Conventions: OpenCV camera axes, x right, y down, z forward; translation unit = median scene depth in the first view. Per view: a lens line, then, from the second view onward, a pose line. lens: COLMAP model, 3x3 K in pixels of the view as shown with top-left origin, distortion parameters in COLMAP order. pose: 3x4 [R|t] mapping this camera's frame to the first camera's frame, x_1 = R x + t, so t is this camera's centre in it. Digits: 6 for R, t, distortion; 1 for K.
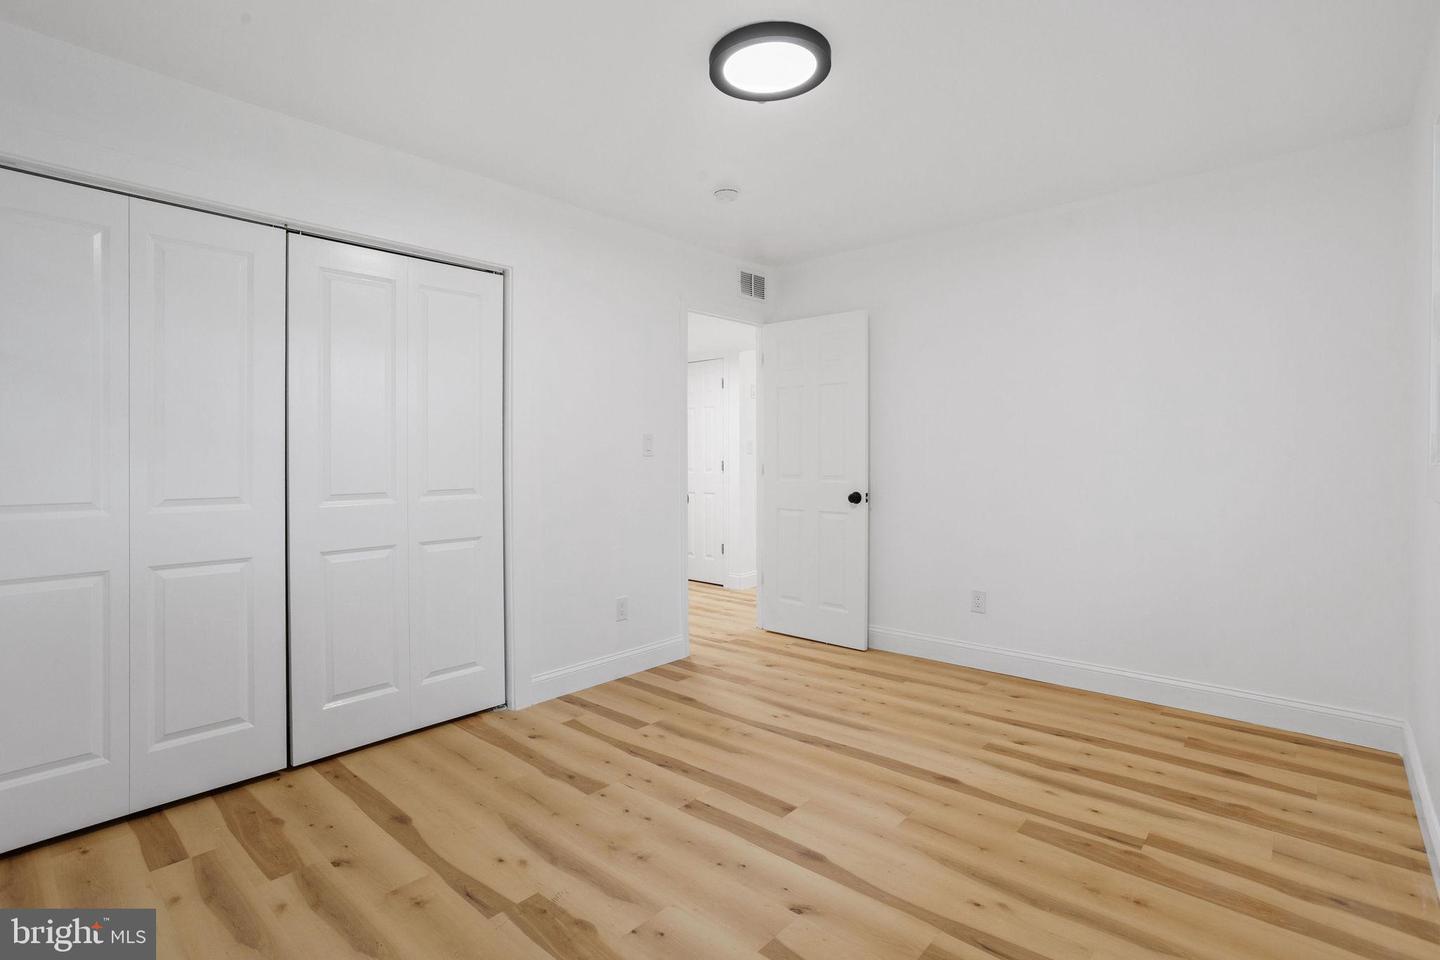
lens RADIAL K [[691.8, 0, 689.5], [0, 691.8, 459.9], [0, 0, 1]] dist [0.000089, 0.000658]
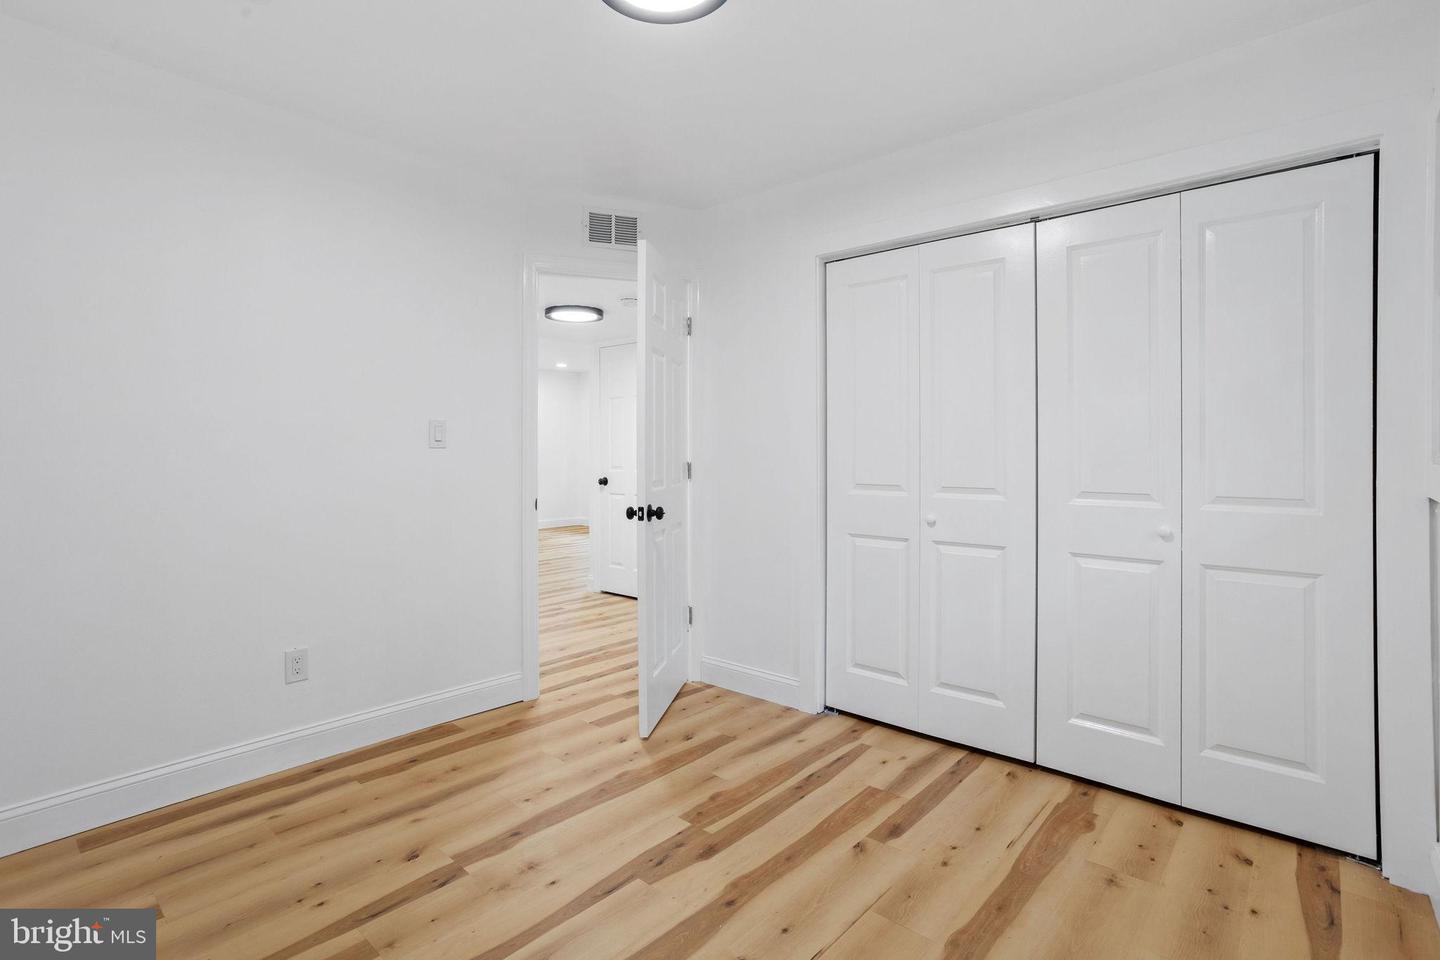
lens RADIAL K [[691.8, 0, 689.5], [0, 691.8, 459.9], [0, 0, 1]] dist [0.000089, 0.000658]
pose [[0.013953, 0.001811, -0.999901, 0.392194], [-0.009994, 0.999949, 0.001672, 0.009327], [0.999853, 0.009970, 0.013971, 0.465689]]
